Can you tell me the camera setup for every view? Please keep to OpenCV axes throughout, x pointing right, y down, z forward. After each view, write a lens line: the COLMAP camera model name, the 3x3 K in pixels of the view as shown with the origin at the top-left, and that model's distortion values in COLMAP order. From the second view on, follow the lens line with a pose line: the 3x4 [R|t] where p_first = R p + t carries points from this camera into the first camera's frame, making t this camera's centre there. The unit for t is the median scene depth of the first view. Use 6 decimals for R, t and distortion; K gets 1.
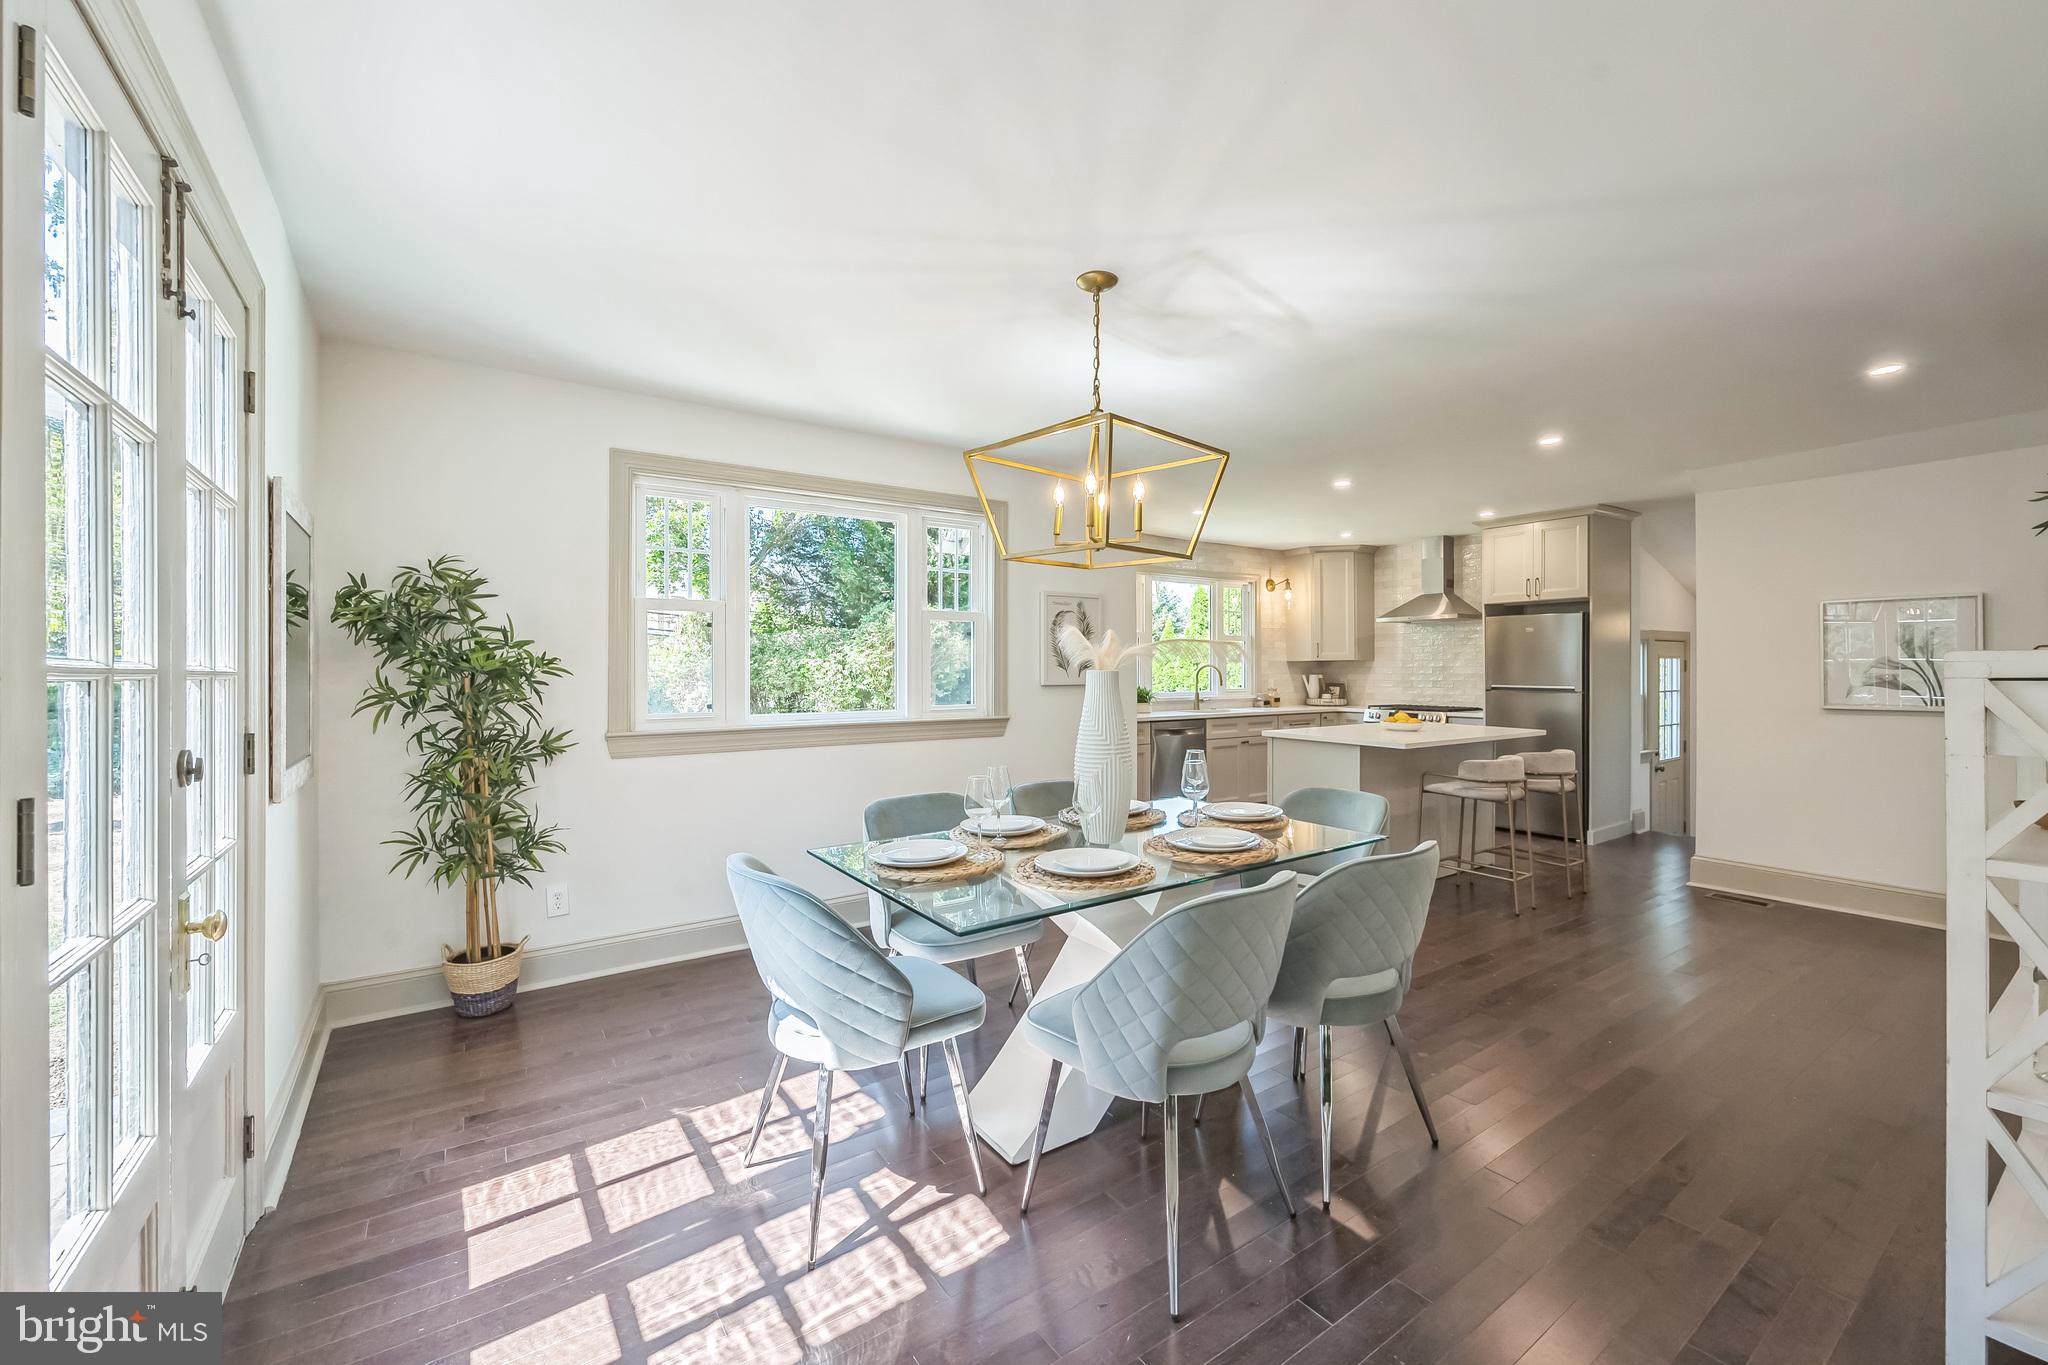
lens RADIAL K [[814.7, 0, 1021.3], [0, 814.7, 680.4], [0, 0, 1]] dist [-0.000516, -0.000029]
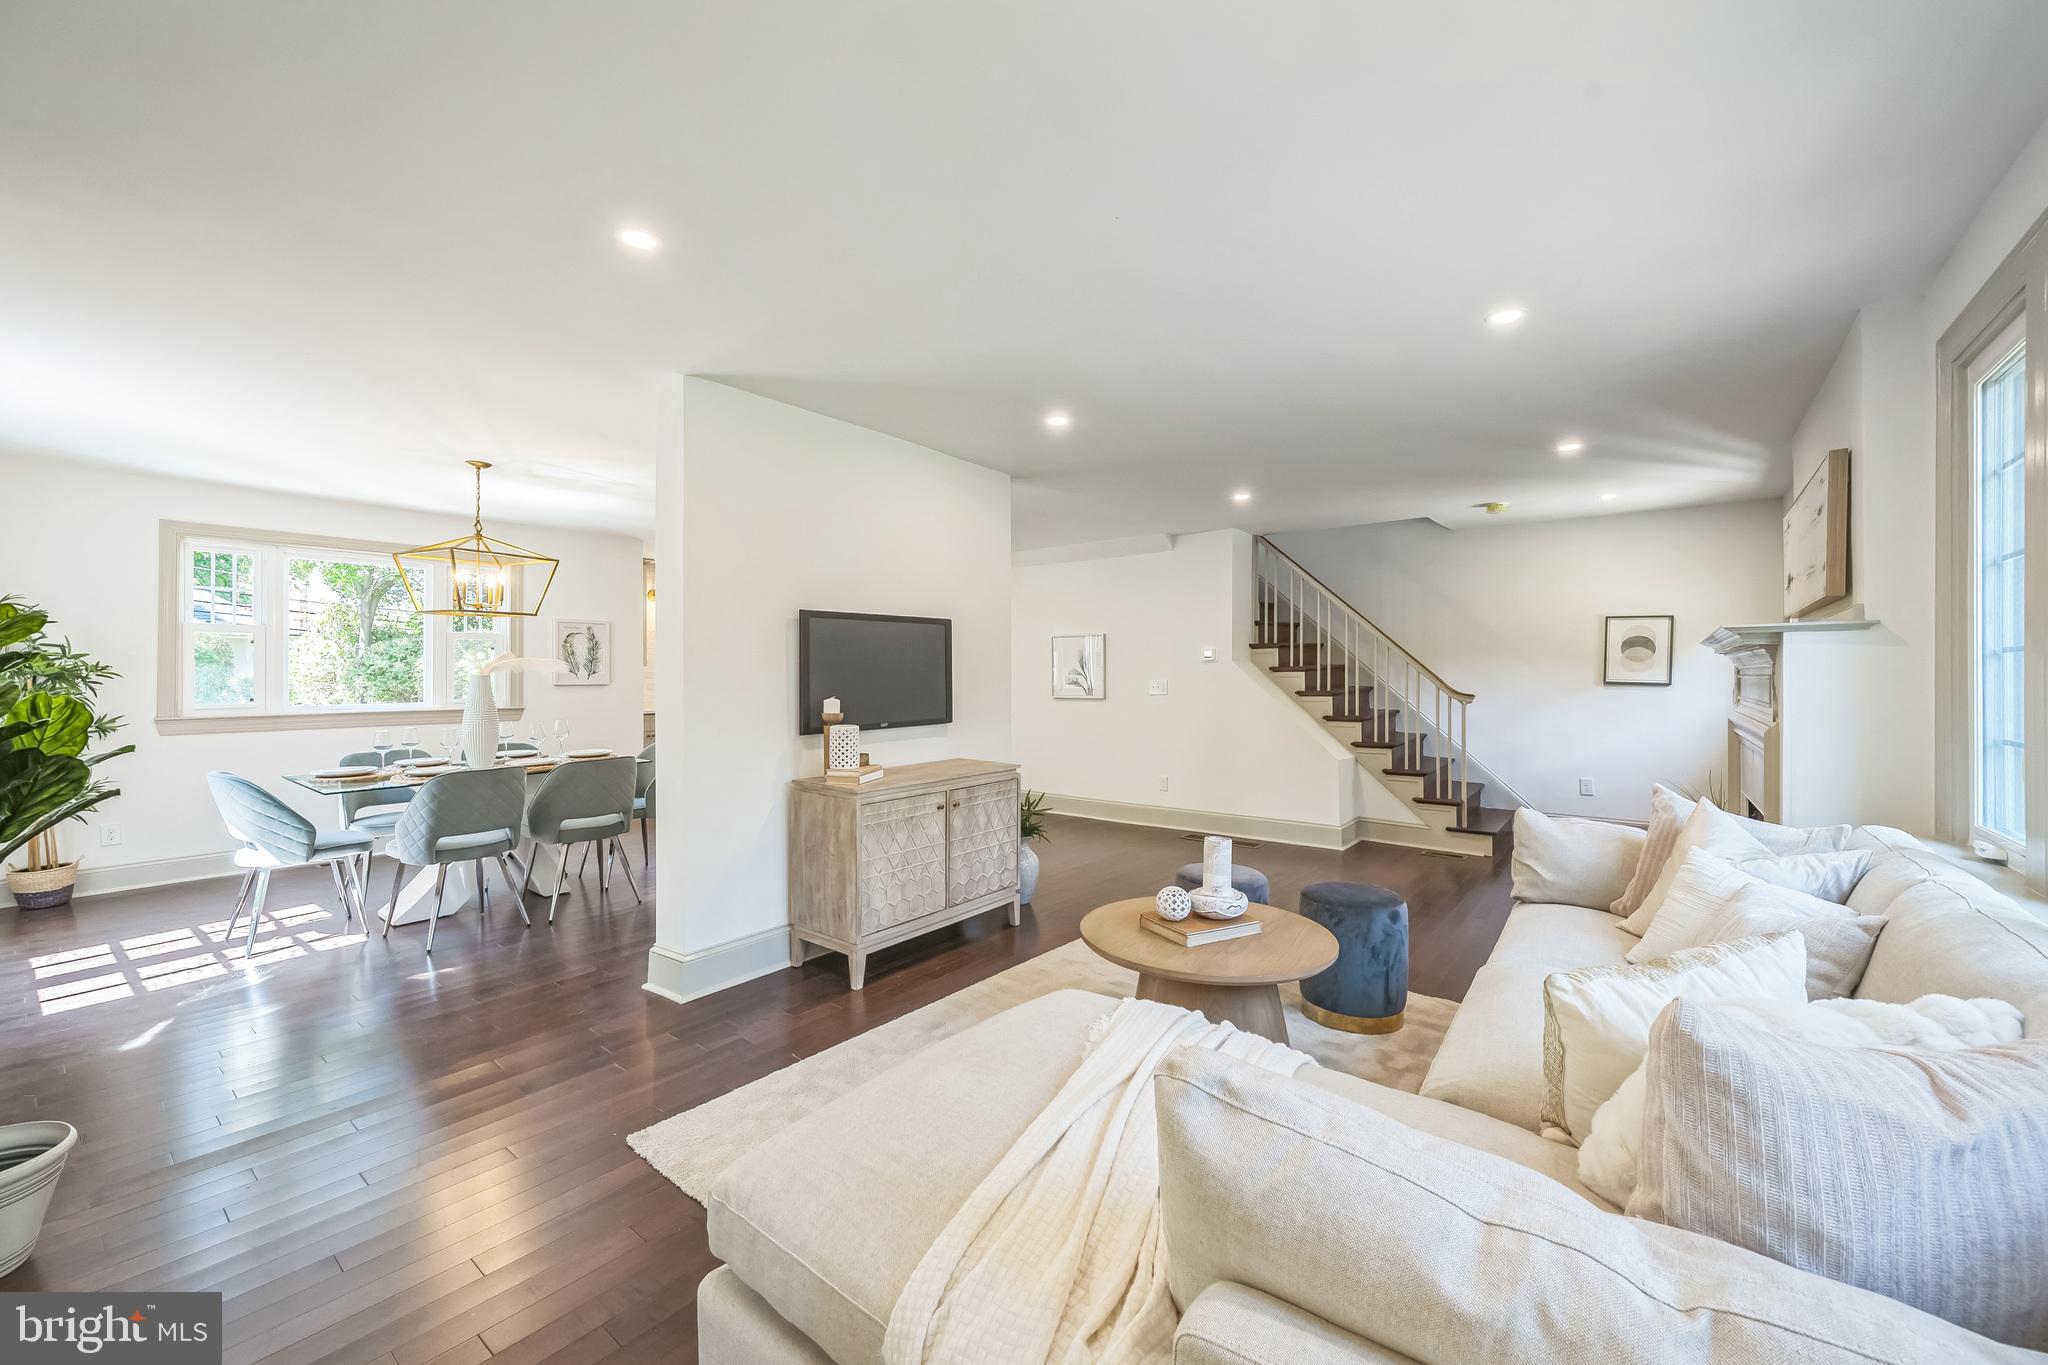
lens RADIAL K [[814.7, 0, 1021.3], [0, 814.7, 680.4], [0, 0, 1]] dist [-0.000516, -0.000029]
pose [[0.956693, 0.000043, 0.291099, 0.516132], [0.001121, 0.999992, -0.003835, 0.005945], [-0.291097, 0.003995, 0.956685, -0.791561]]
